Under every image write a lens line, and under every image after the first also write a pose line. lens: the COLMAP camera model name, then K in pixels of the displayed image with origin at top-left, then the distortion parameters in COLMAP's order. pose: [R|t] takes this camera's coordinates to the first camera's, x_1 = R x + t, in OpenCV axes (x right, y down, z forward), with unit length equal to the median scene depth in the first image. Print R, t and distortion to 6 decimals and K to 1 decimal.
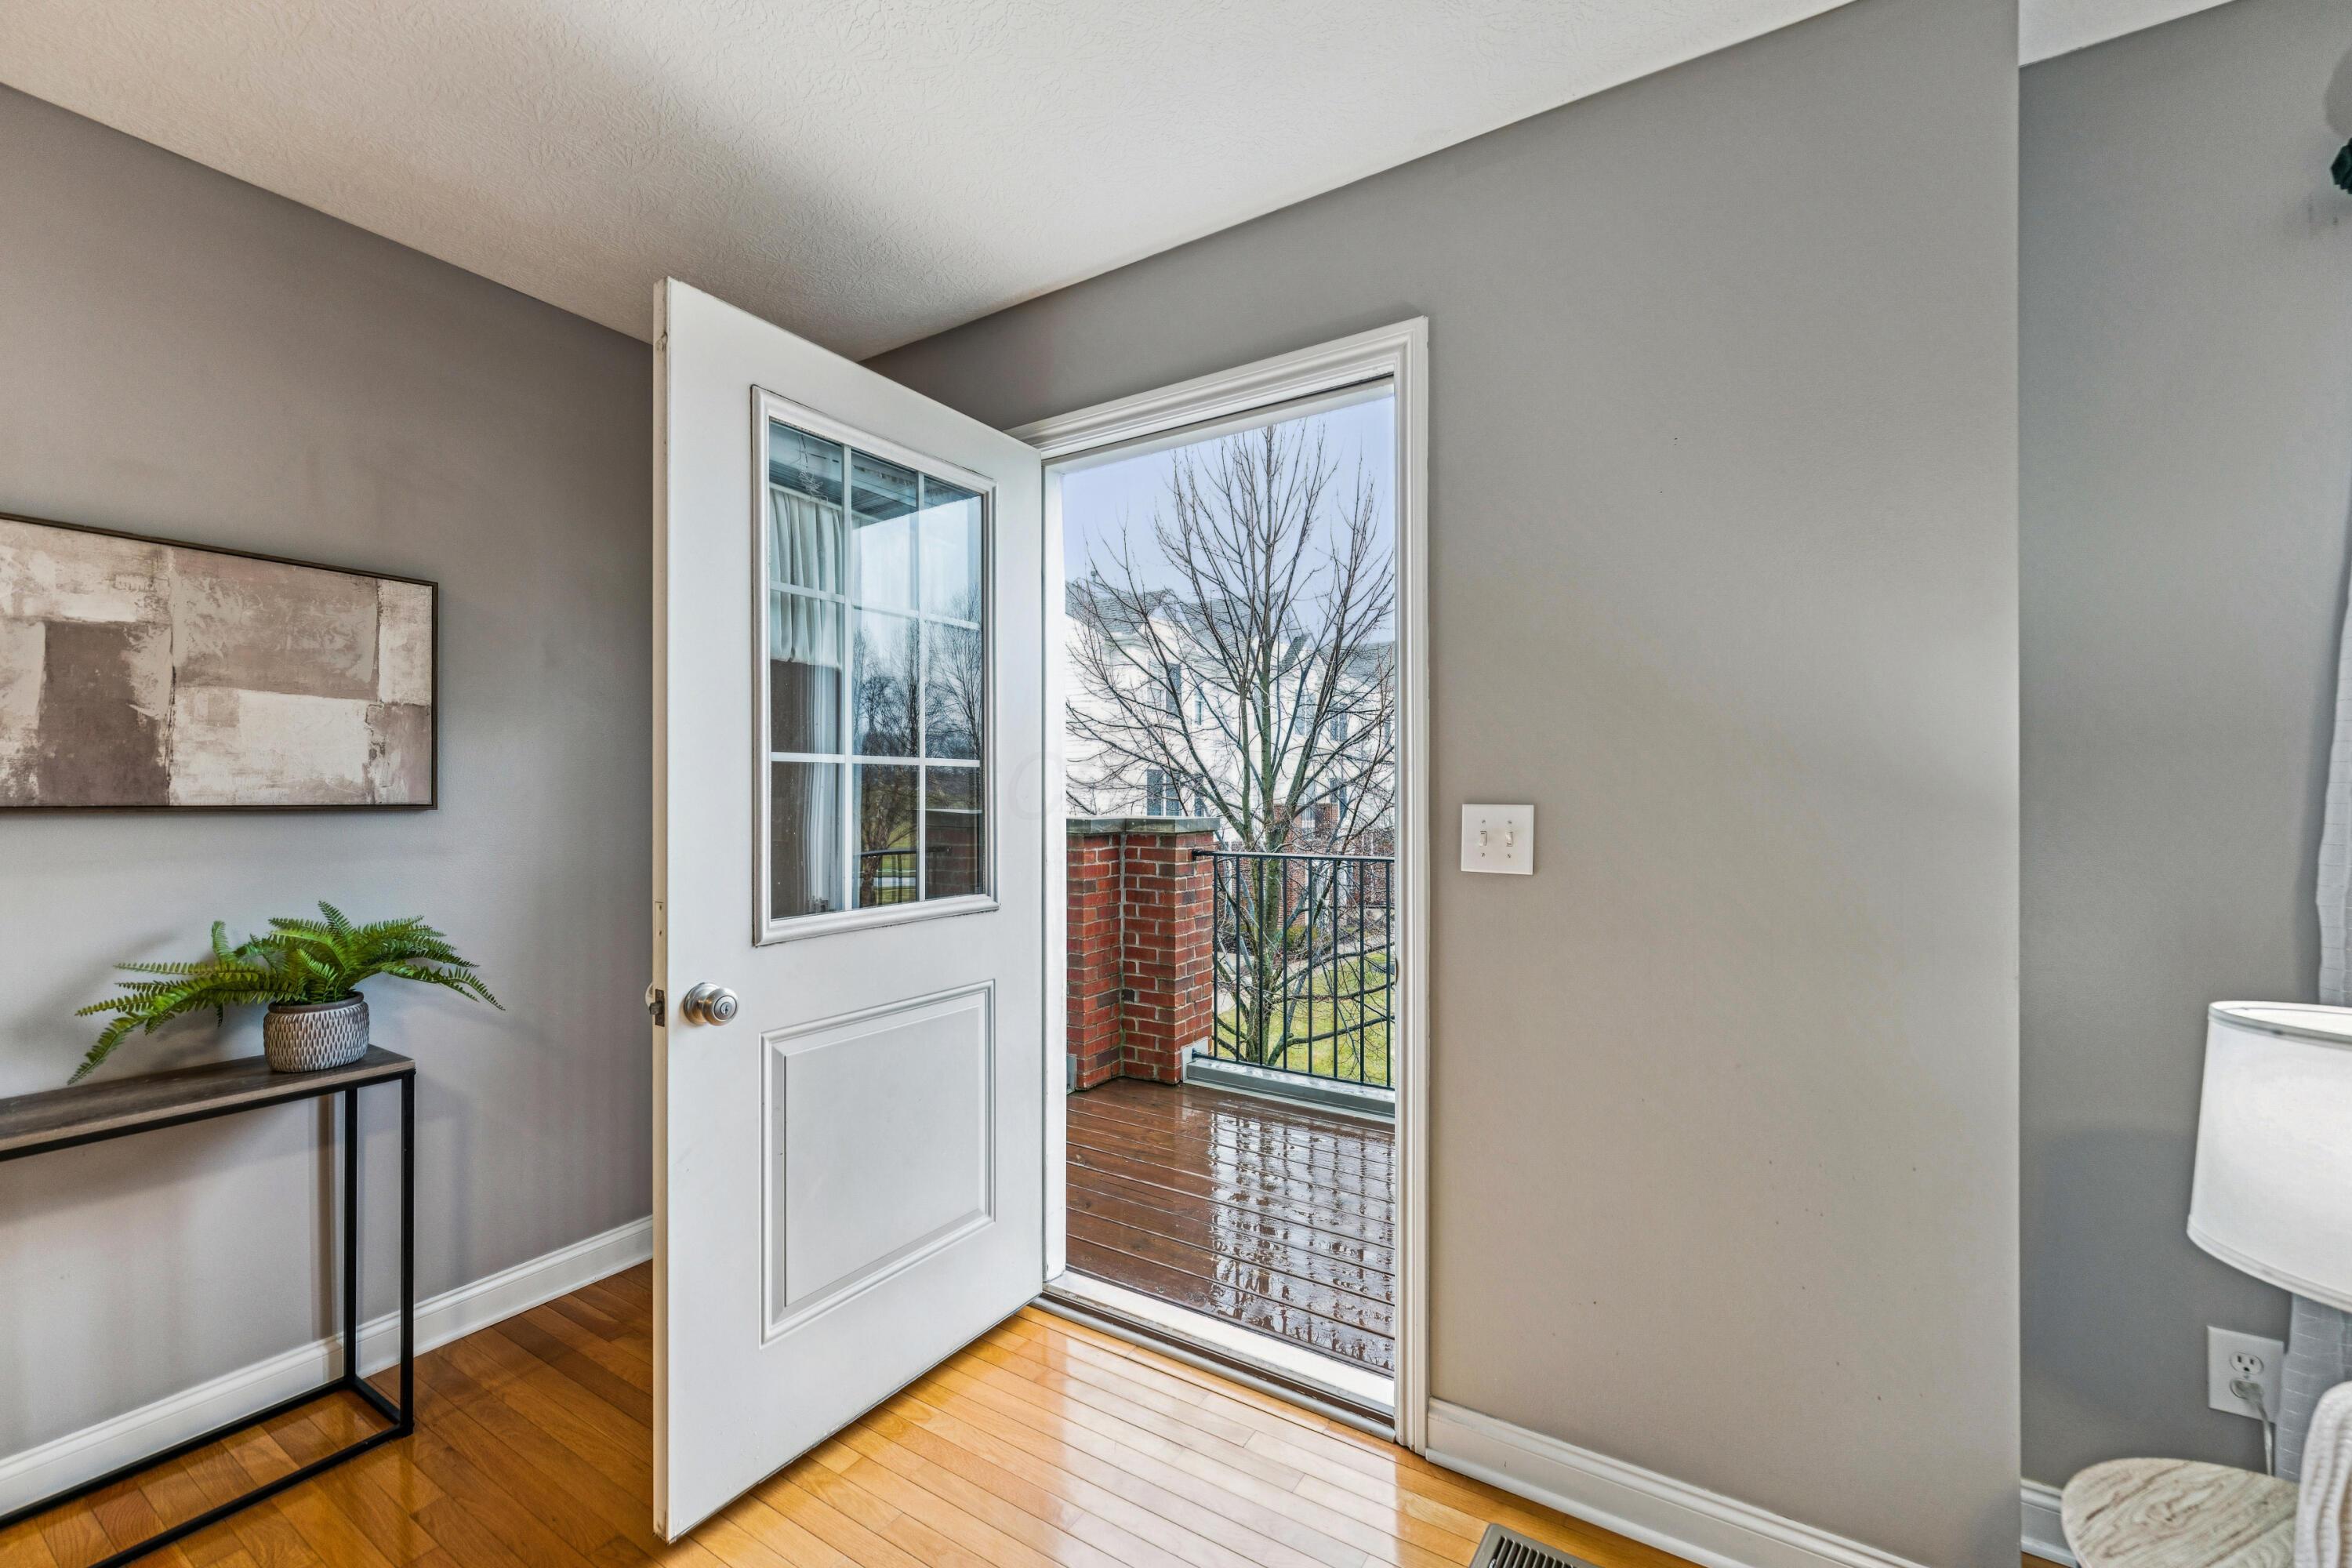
lens RADIAL K [[950.4, 0, 1176.0], [0, 950.4, 784.0], [0, 0, 1]] dist [0.001105, 0.000090]
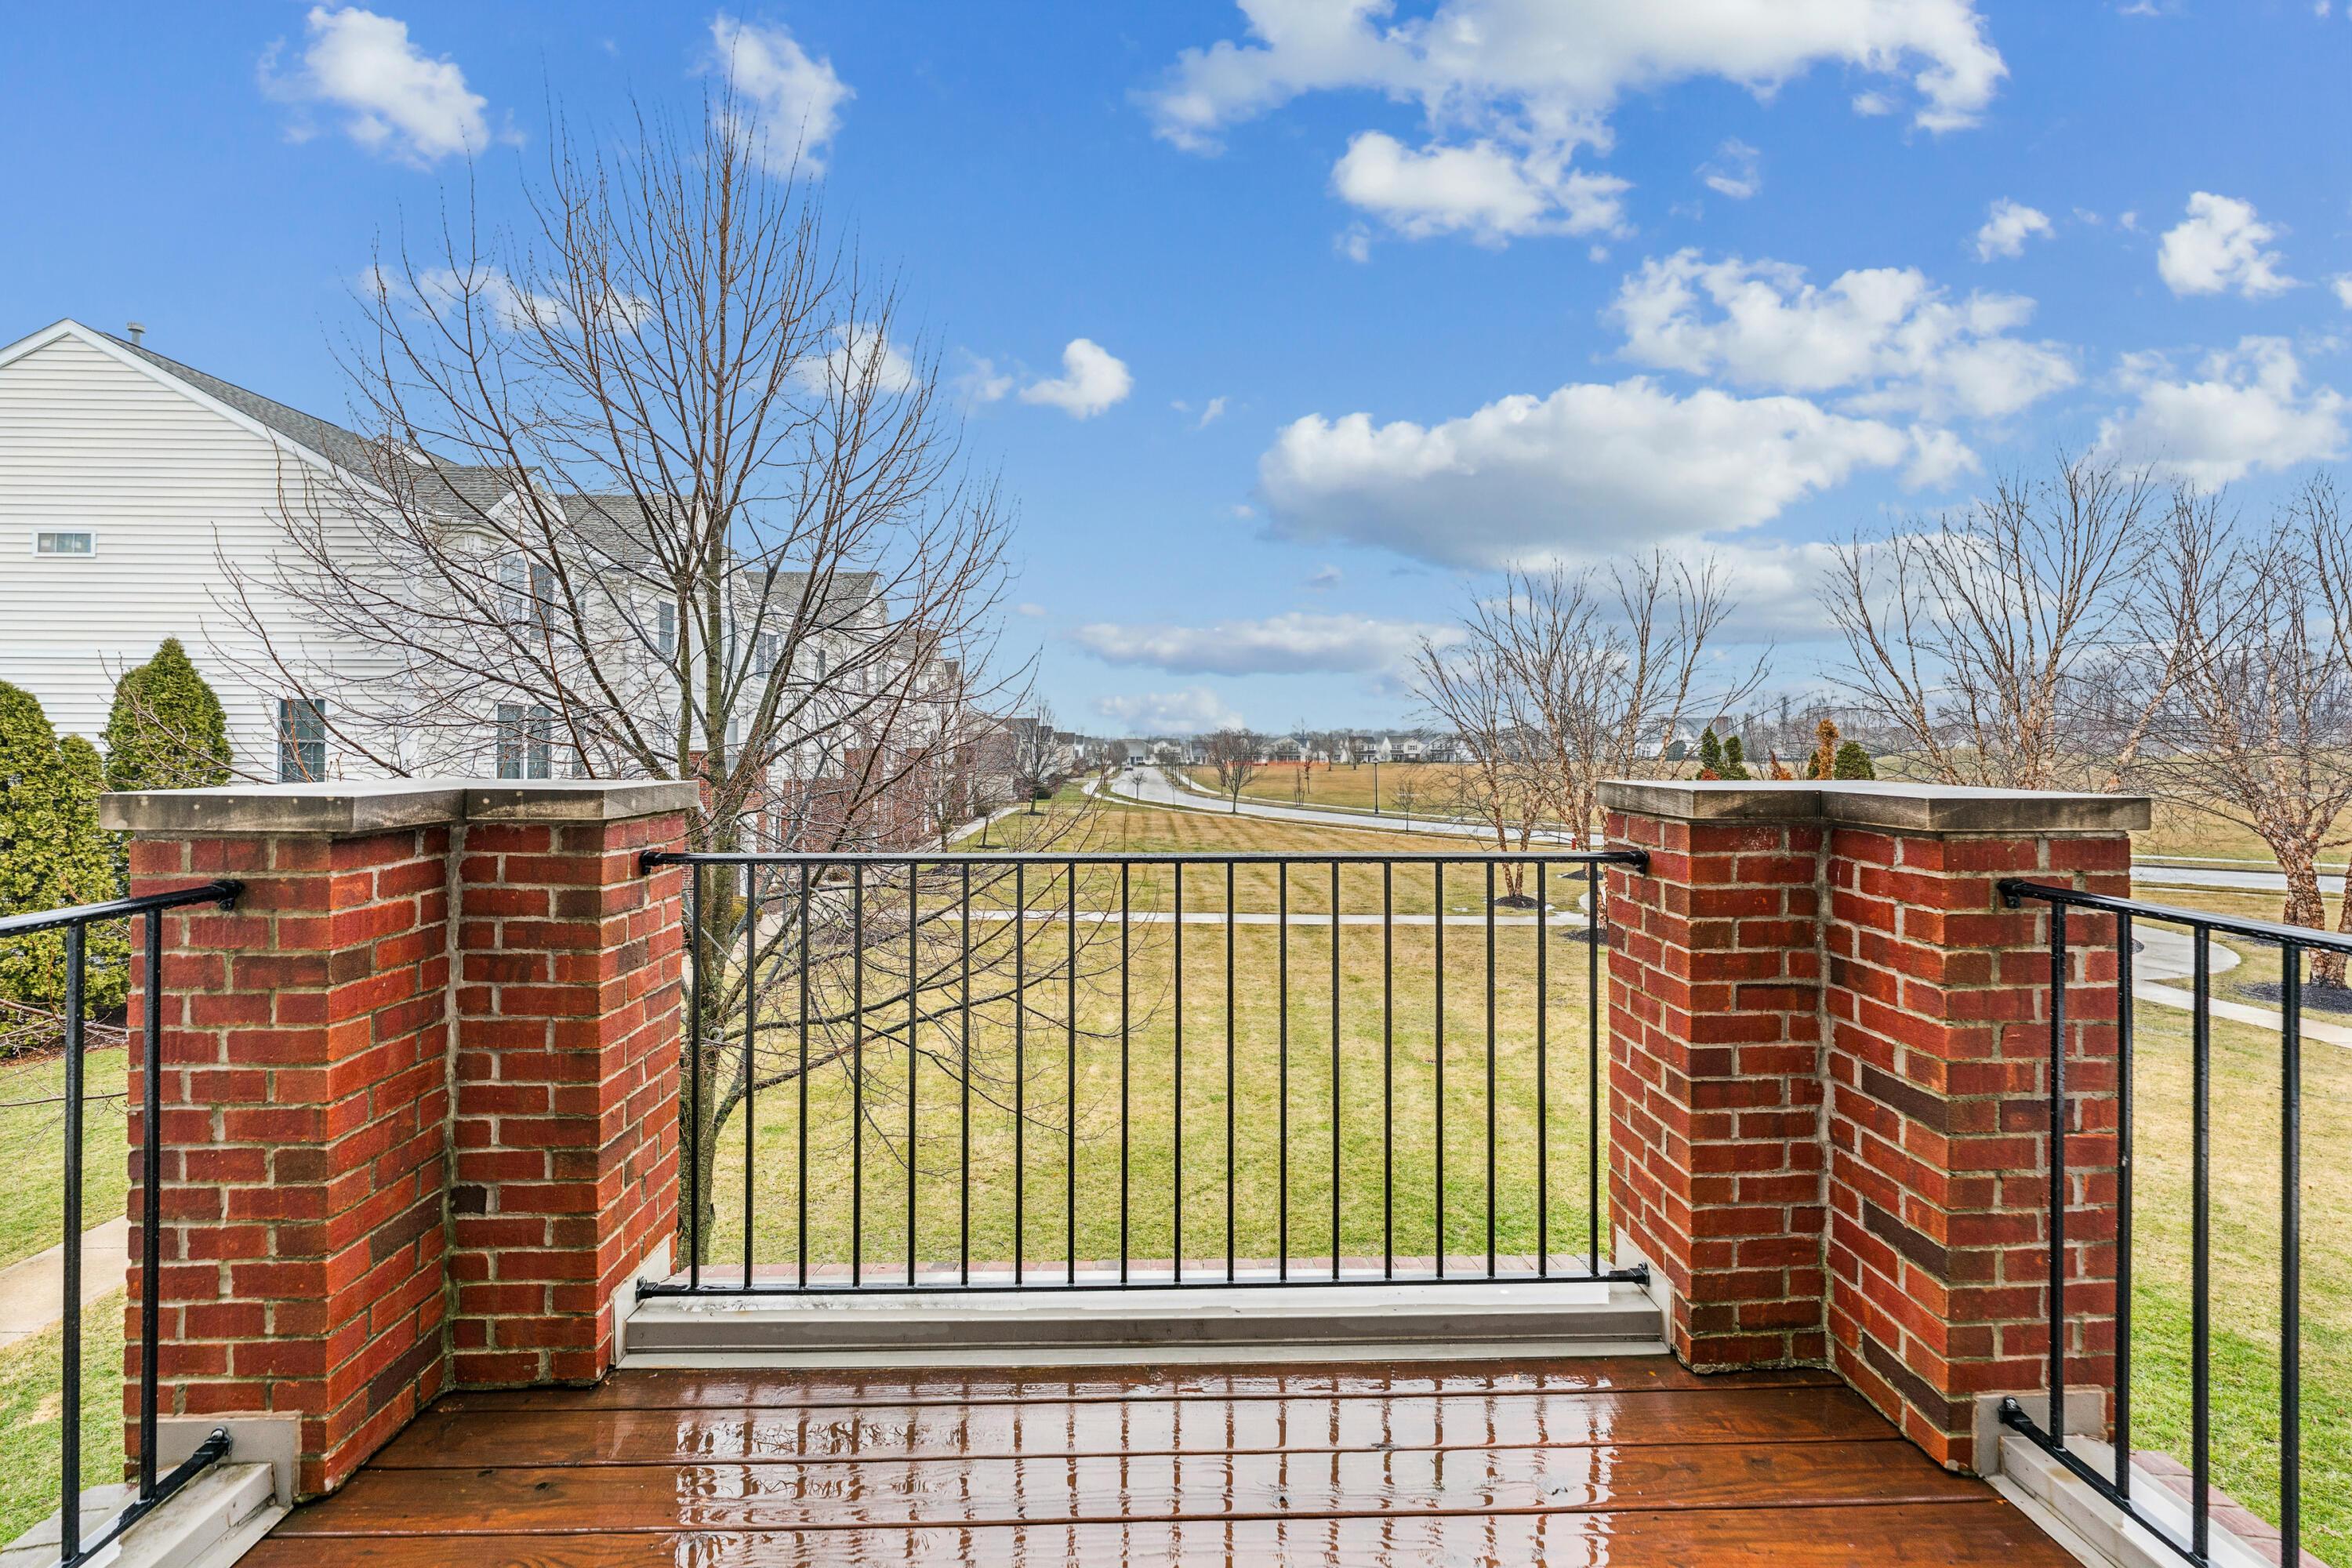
lens RADIAL K [[970.4, 0, 1175.4], [0, 970.4, 725.1], [0, 0, 1]] dist [-0.003207, -0.000170]
pose [[0.839896, 0.009169, 0.542670, -0.021273], [-0.006408, 0.999955, -0.006978, 0.008618], [-0.542710, 0.002383, 0.839917, 0.461798]]
